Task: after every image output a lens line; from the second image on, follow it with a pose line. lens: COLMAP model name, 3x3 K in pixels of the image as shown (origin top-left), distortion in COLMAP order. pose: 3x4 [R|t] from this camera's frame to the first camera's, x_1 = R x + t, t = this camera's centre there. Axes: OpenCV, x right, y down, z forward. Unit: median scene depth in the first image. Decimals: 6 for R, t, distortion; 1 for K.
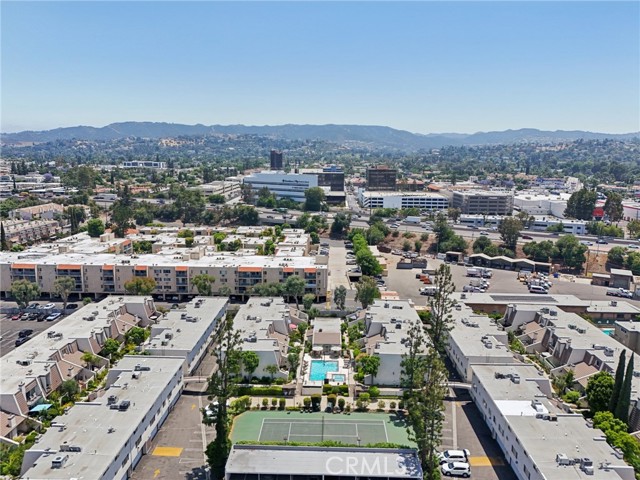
lens RADIAL K [[475.6, 0, 321.6], [0, 475.6, 238.3], [0, 0, 1]] dist [0.047301, -0.021490]
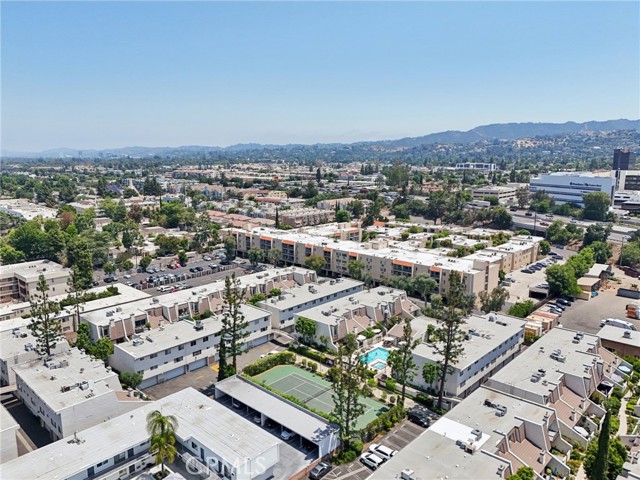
lens RADIAL K [[475.6, 0, 322.0], [0, 475.6, 241.0], [0, 0, 1]] dist [0.047301, -0.021490]
pose [[0.744695, 0.108256, -0.658567, 0.413956], [-0.106923, 0.993364, 0.042383, -0.010189], [0.658784, 0.038854, 0.751328, 0.070604]]
